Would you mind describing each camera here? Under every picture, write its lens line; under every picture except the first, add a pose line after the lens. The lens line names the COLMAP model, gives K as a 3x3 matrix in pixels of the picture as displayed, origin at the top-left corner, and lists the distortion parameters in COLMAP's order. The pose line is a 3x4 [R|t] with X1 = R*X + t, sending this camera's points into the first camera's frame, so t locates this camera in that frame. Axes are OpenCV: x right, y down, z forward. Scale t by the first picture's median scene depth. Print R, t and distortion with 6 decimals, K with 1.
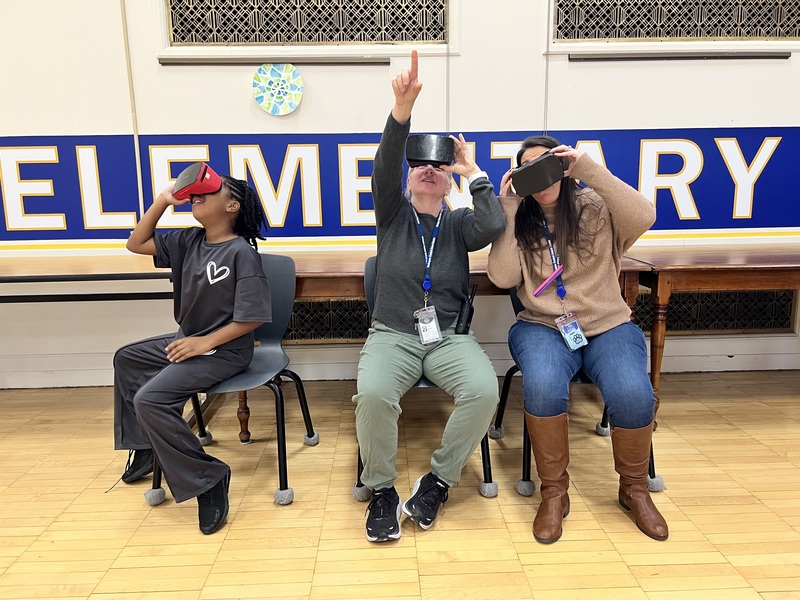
lens RADIAL K [[601.1, 0, 400.0], [0, 601.1, 300.0], [0, 0, 1]] dist [-0.003838, -0.002032]
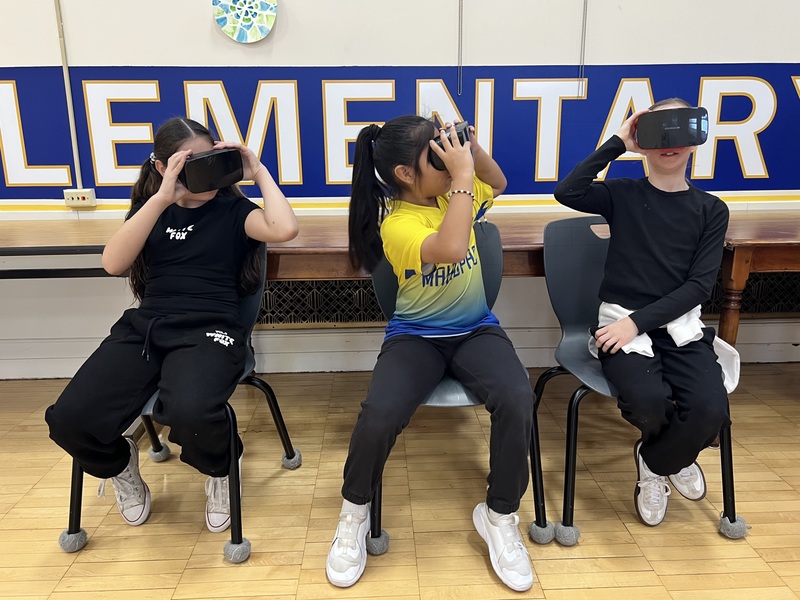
lens RADIAL K [[627.5, 0, 400.0], [0, 627.5, 300.0], [0, 0, 1]] dist [0.002723, 0.001732]
pose [[0.999961, 0.003369, 0.008180, -0.005415], [-0.003897, 0.997853, 0.065379, -0.024342], [-0.007942, -0.065408, 0.997827, 0.151494]]
